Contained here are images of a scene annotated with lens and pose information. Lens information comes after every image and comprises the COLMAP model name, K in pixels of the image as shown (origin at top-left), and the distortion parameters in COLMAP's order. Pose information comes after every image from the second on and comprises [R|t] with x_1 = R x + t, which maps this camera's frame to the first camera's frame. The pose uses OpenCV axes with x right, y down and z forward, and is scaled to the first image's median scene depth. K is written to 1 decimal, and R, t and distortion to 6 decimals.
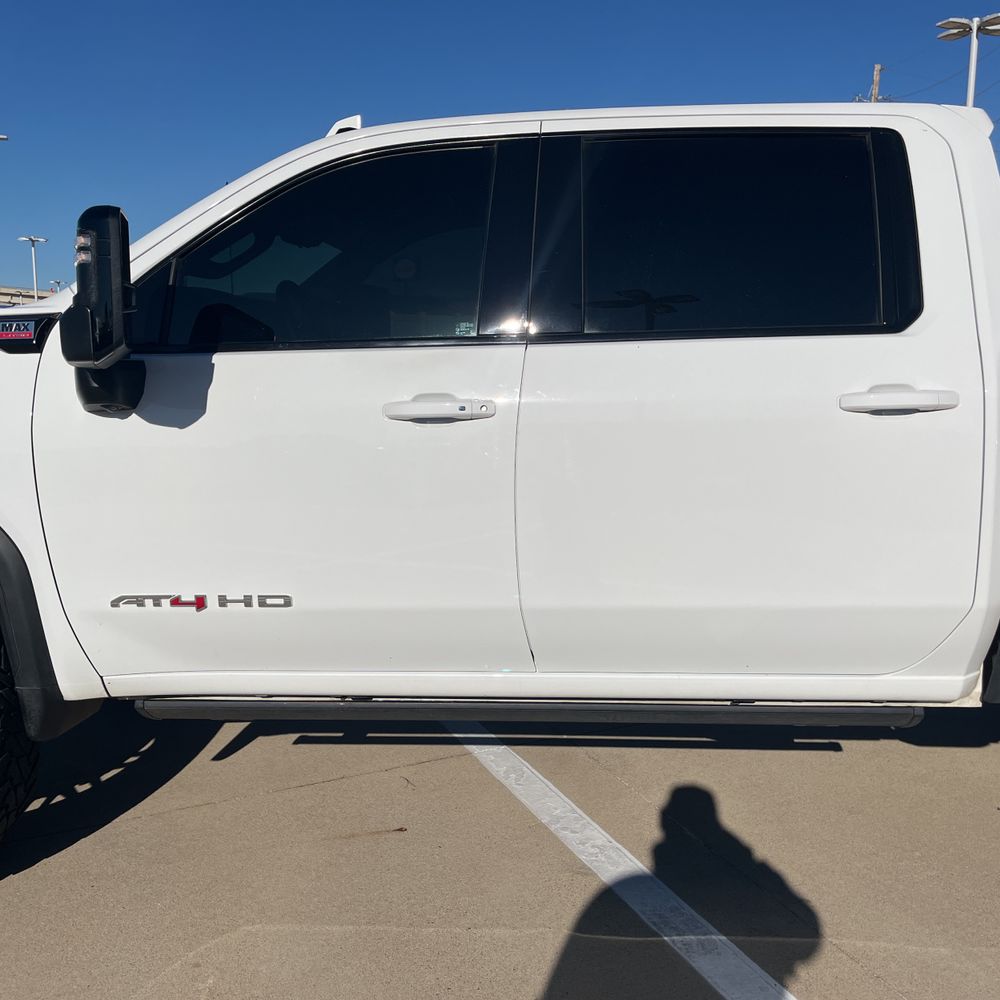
lens RADIAL K [[954.7, 0, 500.0], [0, 954.7, 500.0], [0, 0, 1]] dist [0.019523, -0.004203]
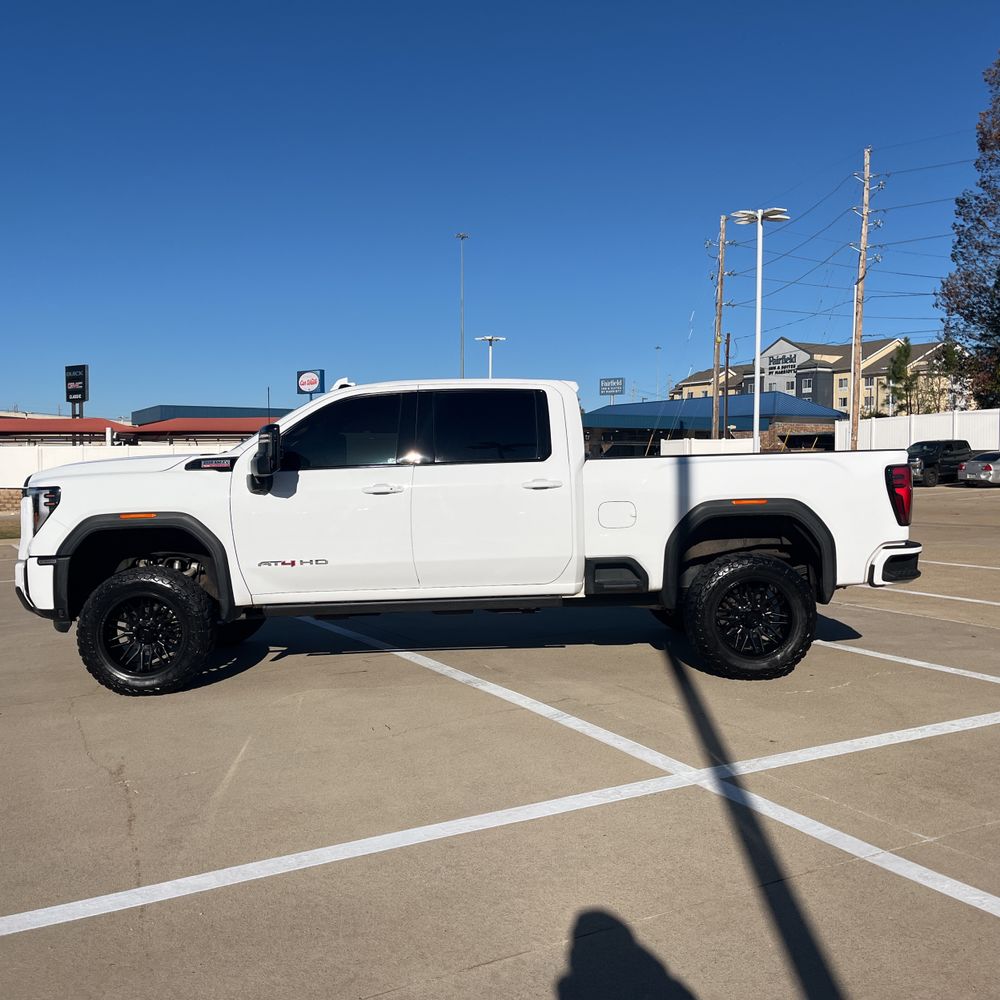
lens RADIAL K [[954.7, 0, 500.0], [0, 954.7, 500.0], [0, 0, 1]] dist [0.019523, -0.004203]
pose [[0.994812, -0.015818, 0.100492, -0.003867], [0.026889, 0.993591, -0.109788, 0.237840], [-0.098112, 0.111921, 0.988862, -1.696975]]
